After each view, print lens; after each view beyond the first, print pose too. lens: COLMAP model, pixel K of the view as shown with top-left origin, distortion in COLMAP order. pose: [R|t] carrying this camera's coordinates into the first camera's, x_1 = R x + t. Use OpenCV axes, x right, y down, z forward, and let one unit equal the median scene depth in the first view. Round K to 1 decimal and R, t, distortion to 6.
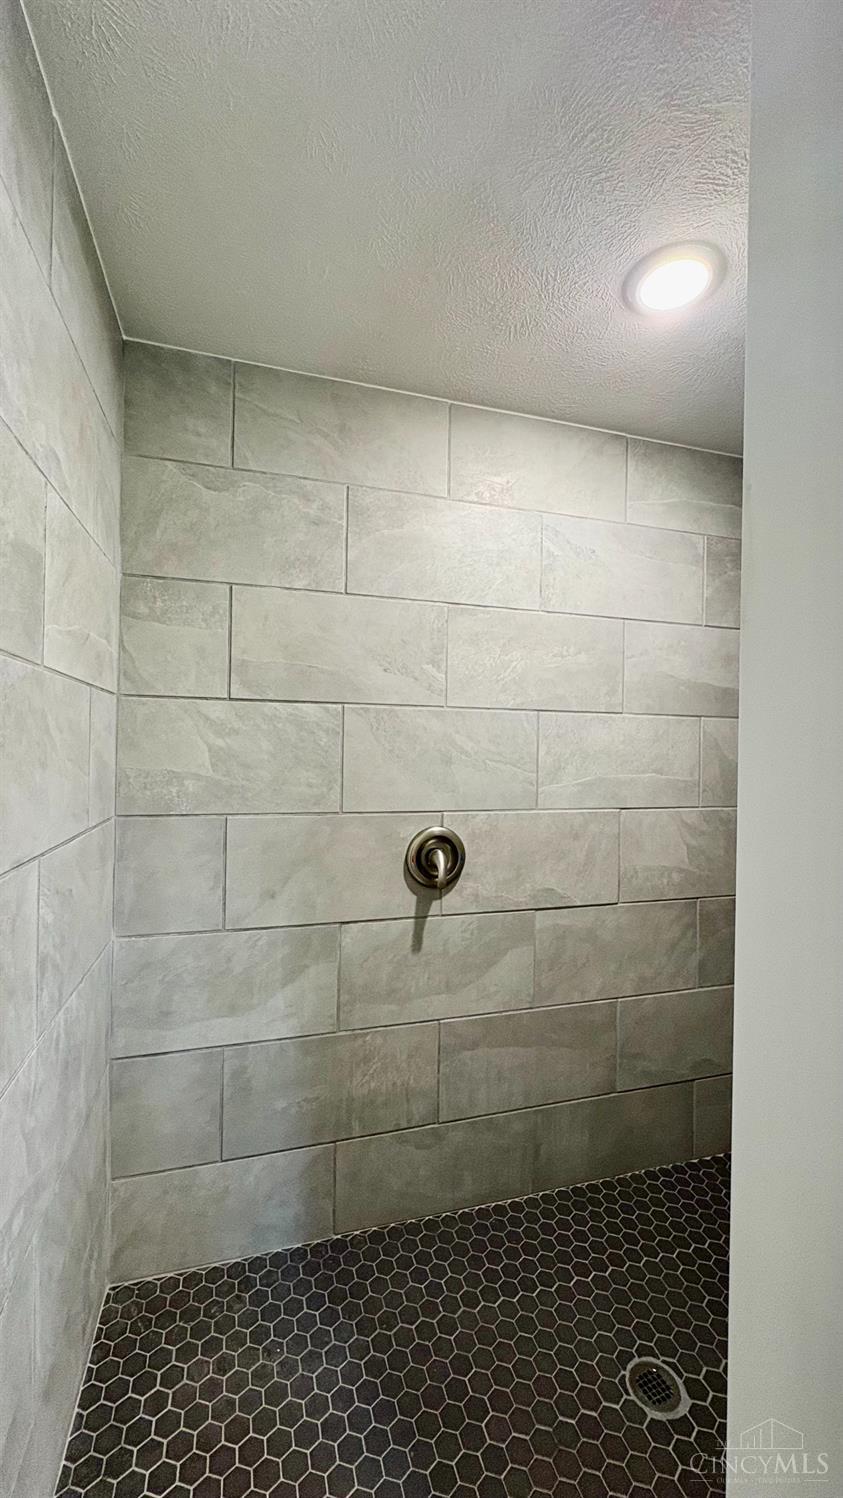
lens RADIAL K [[604.4, 0, 420.9], [0, 604.4, 747.1], [0, 0, 1]] dist [0.000637, 0.000133]
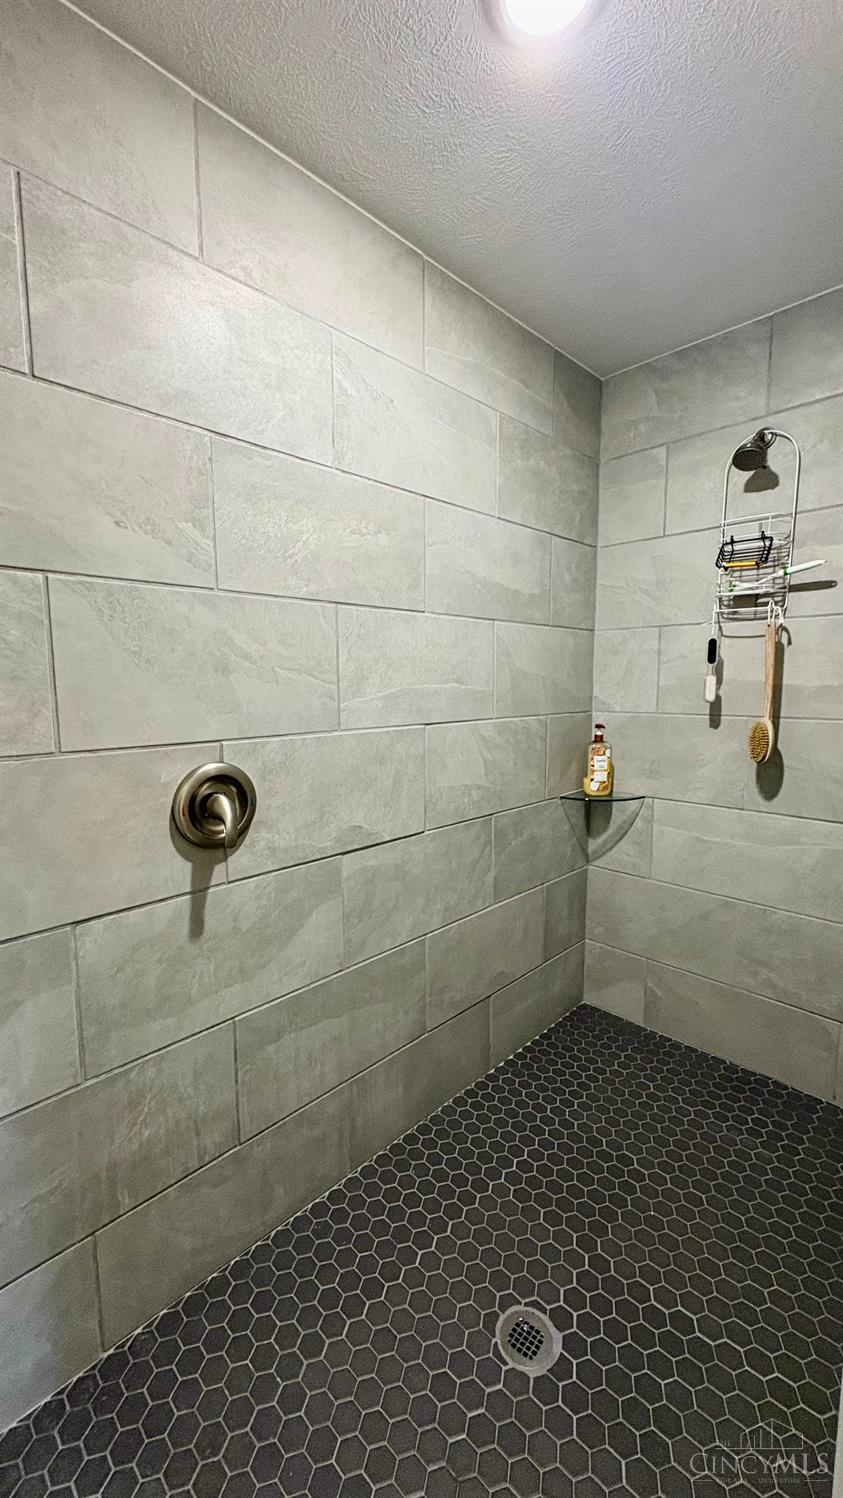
lens RADIAL K [[604.4, 0, 424.5], [0, 604.4, 749.5], [0, 0, 1]] dist [0.000637, 0.000133]
pose [[0.876888, -0.073670, 0.475017, -0.092420], [0.014819, 0.991860, 0.126471, 0.030820], [-0.480467, -0.103861, 0.870841, 0.268153]]
